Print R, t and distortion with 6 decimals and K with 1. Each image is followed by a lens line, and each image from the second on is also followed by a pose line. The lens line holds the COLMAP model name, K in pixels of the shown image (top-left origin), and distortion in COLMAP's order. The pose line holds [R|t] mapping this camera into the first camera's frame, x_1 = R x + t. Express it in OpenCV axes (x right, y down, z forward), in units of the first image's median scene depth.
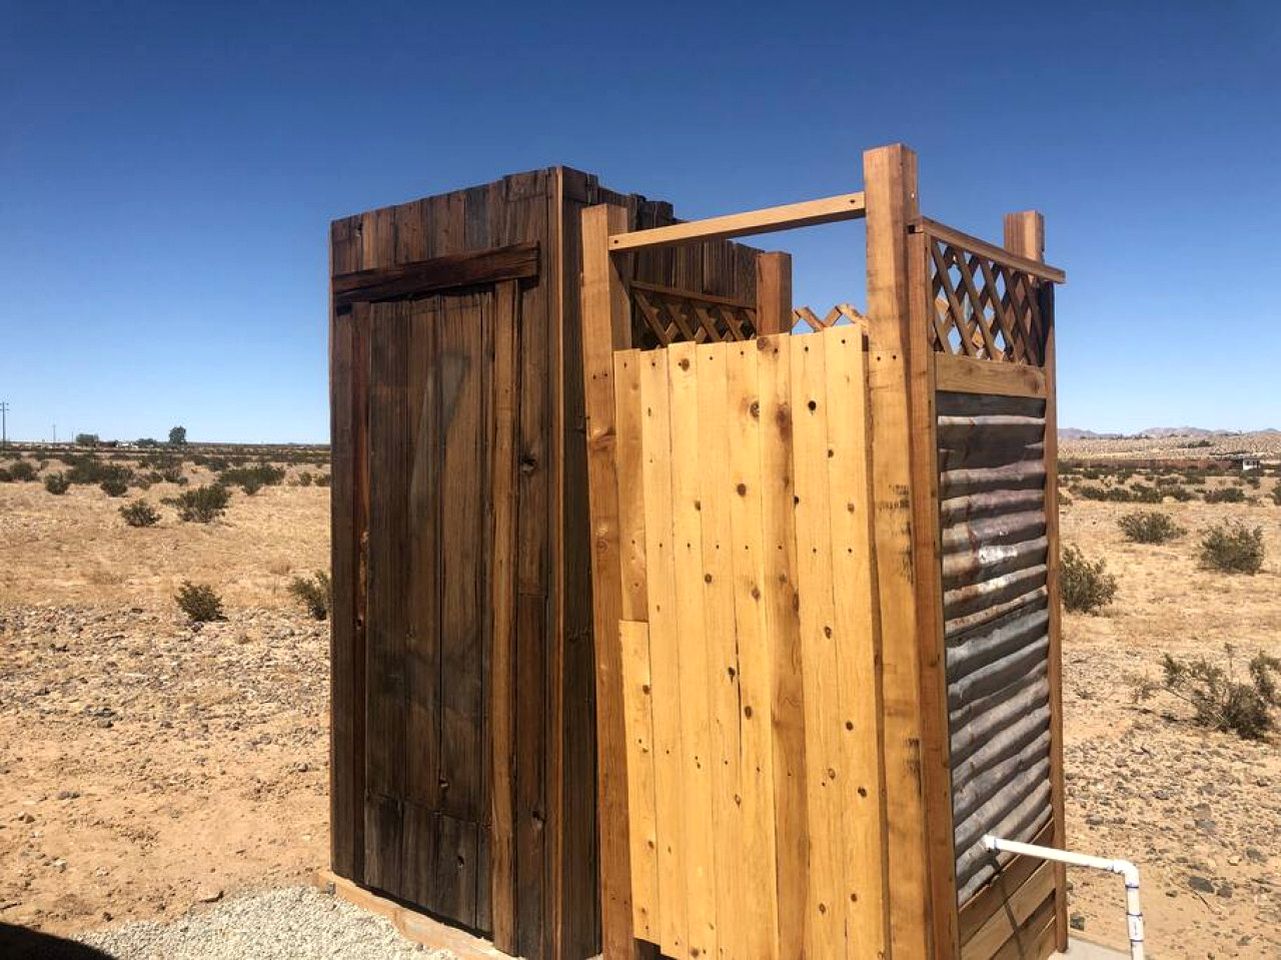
lens RADIAL K [[1087.9, 0, 640.5], [0, 1087.9, 480.0], [0, 0, 1]] dist [-0.002154, -0.002019]
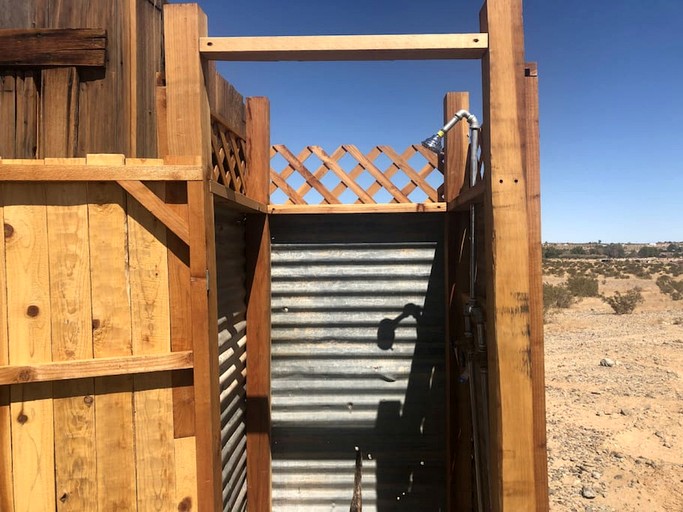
lens RADIAL K [[580.0, 0, 341.5], [0, 580.0, 256.0], [0, 0, 1]] dist [-0.002154, -0.002019]
pose [[0.810385, 0.011366, 0.585788, -0.227305], [0.003354, 0.999705, -0.024037, -0.016426], [-0.585889, 0.021444, 0.810108, 0.512383]]
